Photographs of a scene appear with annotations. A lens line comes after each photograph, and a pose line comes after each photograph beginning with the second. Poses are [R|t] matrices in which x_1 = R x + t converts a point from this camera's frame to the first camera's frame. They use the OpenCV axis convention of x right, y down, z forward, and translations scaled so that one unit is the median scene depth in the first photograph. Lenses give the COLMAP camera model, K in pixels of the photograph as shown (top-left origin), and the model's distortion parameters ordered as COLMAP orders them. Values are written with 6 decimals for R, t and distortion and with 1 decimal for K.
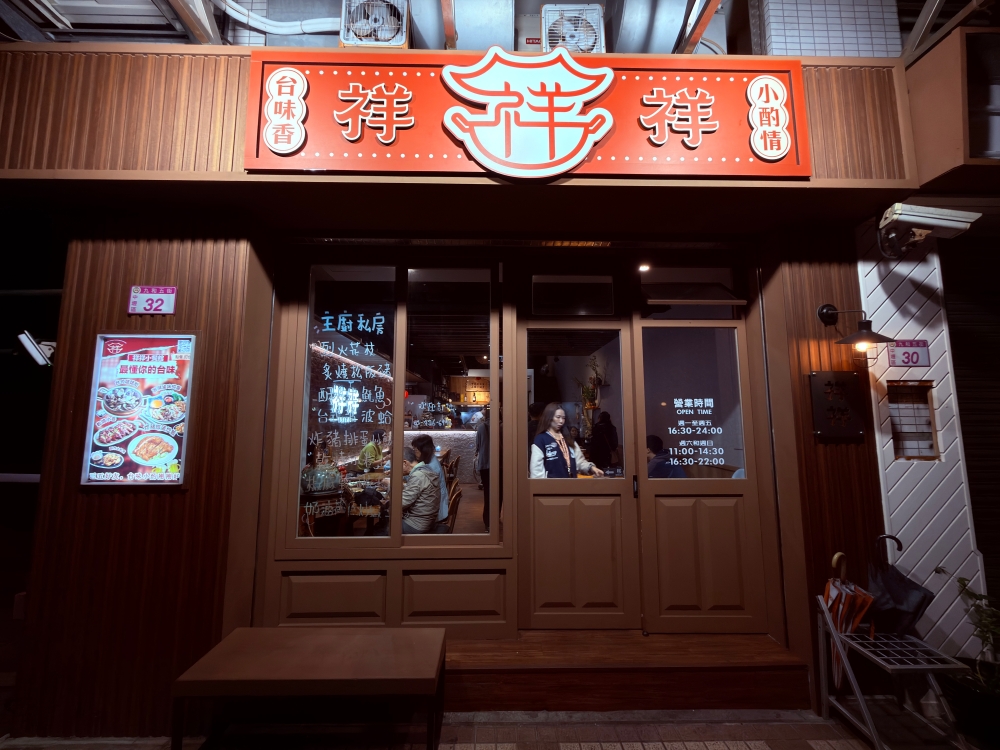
lens RADIAL K [[399.3, 0, 501.3], [0, 399.3, 373.7], [0, 0, 1]] dist [0.001047, -0.000450]
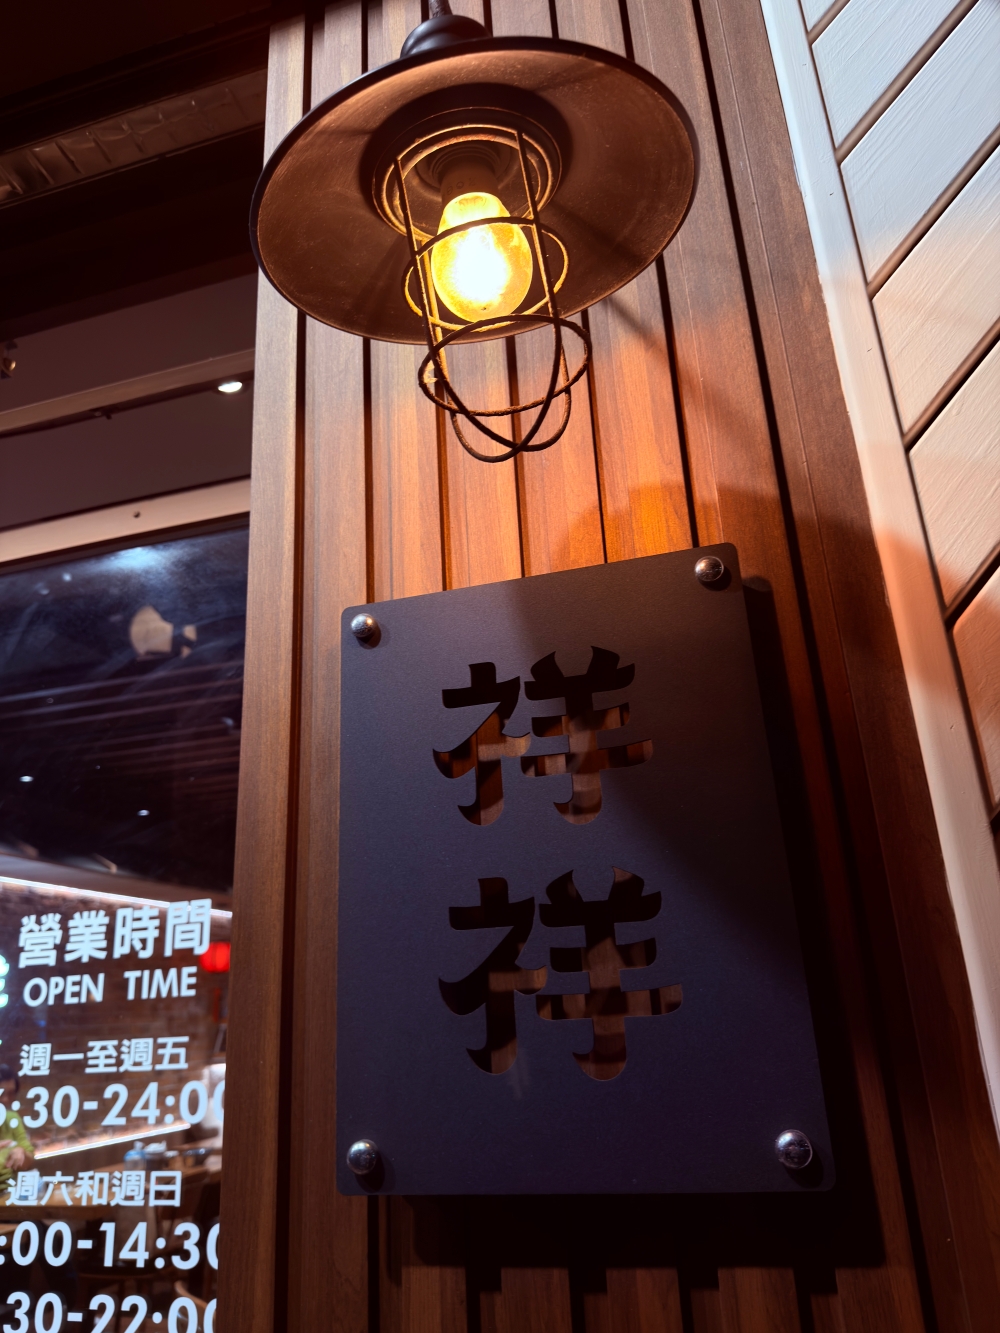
lens RADIAL K [[951.3, 0, 500.7], [0, 951.3, 670.2], [0, 0, 1]] dist [-0.001771, -0.004937]
pose [[0.953496, -0.148062, -0.262533, 0.904567], [0.085635, 0.968209, -0.235026, 0.086678], [0.288986, 0.201614, 0.935863, 0.747480]]
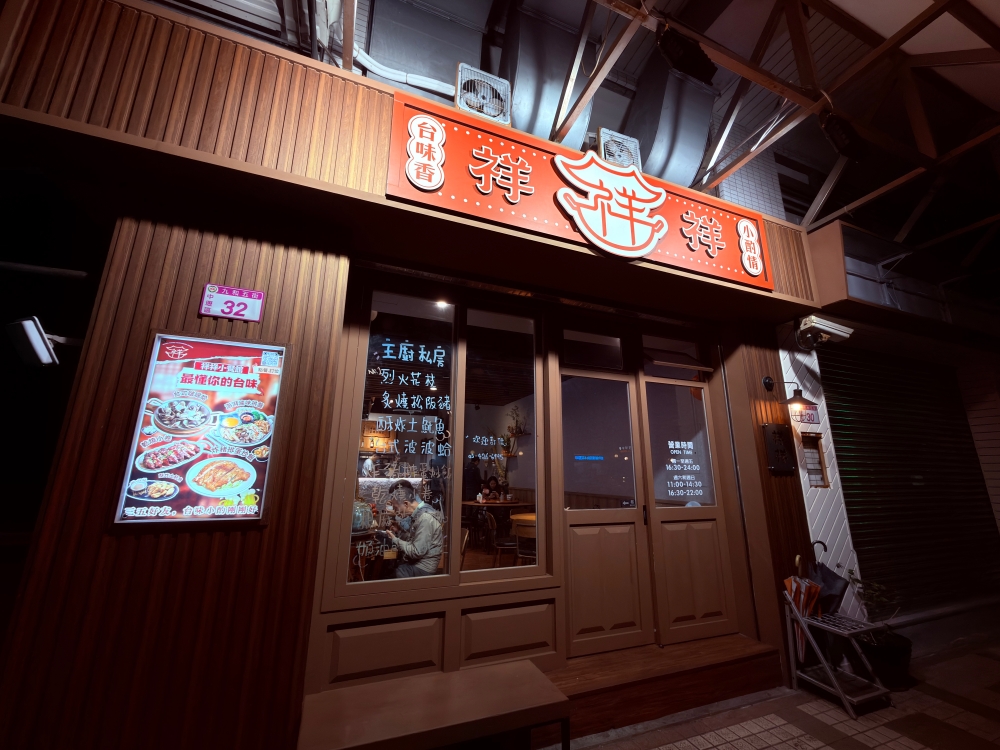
lens RADIAL K [[399.3, 0, 502.2], [0, 399.3, 373.5], [0, 0, 1]] dist [0.001047, -0.000450]
pose [[0.936573, 0.091113, 0.338423, -0.576729], [-0.046409, 0.989355, -0.137925, 0.059106], [-0.347387, 0.113471, 0.930831, -0.000811]]
